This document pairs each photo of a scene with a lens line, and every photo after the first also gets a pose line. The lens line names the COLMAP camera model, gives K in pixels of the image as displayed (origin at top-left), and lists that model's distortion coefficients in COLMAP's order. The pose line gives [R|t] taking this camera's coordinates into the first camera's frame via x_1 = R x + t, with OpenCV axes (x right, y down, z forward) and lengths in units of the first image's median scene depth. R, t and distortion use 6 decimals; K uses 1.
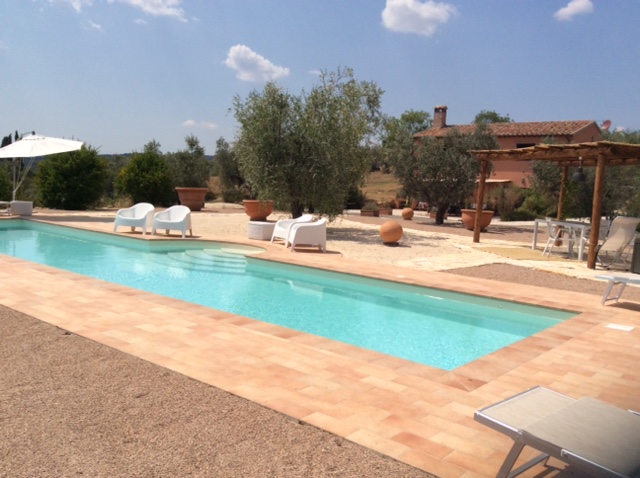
lens RADIAL K [[600.1, 0, 300.1], [0, 600.1, 240.5], [0, 0, 1]] dist [0.002663, -0.071250]
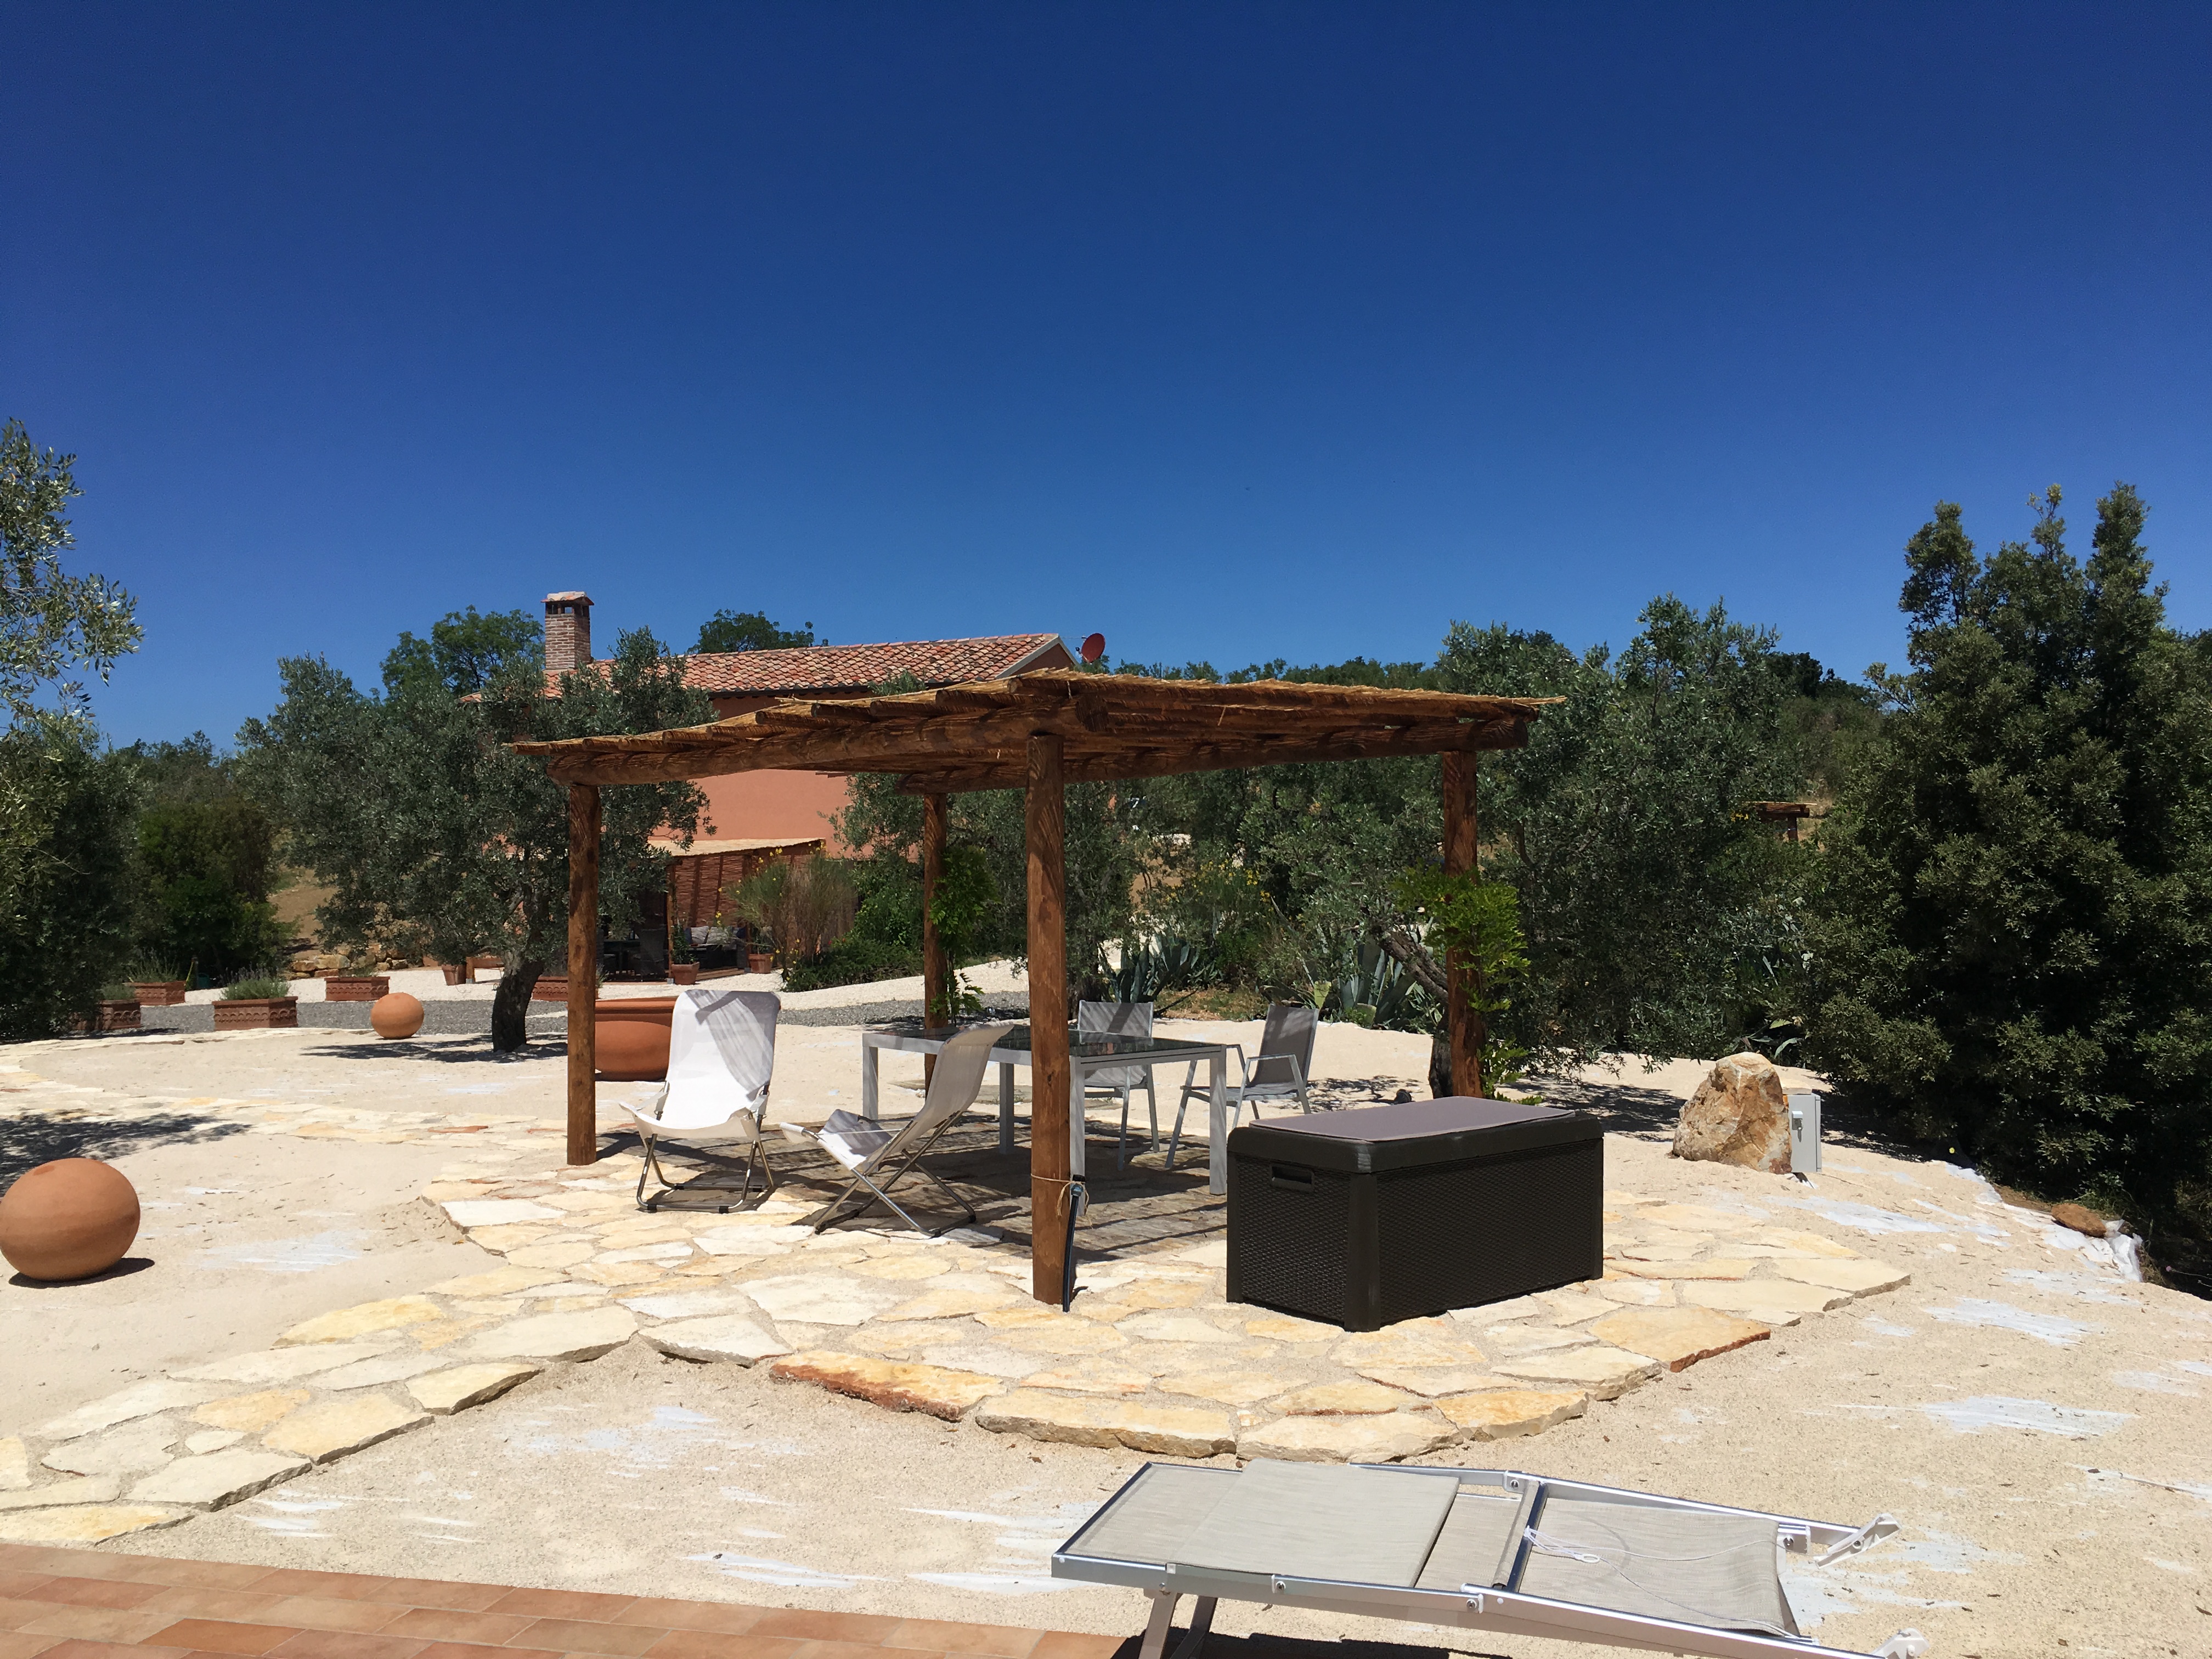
lens RADIAL K [[1819.3, 0, 1106.0], [0, 1819.3, 829.5], [0, 0, 1]] dist [0.004245, -0.000695]
pose [[0.891554, -0.055451, 0.449507, 0.152852], [0.101542, 0.991684, -0.079066, -0.038509], [-0.441385, 0.116136, 0.889771, 0.277749]]
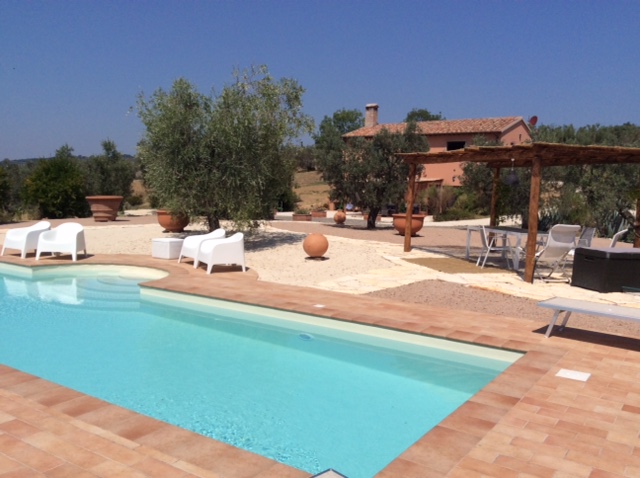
lens RADIAL K [[588.8, 0, 318.9], [0, 588.8, 249.0], [0, 0, 1]] dist [0.004707, 0.000541]
pose [[0.991360, -0.037433, 0.125715, 0.038810], [0.035035, 0.999161, 0.021233, -0.022589], [-0.126404, -0.016645, 0.991839, 0.099780]]
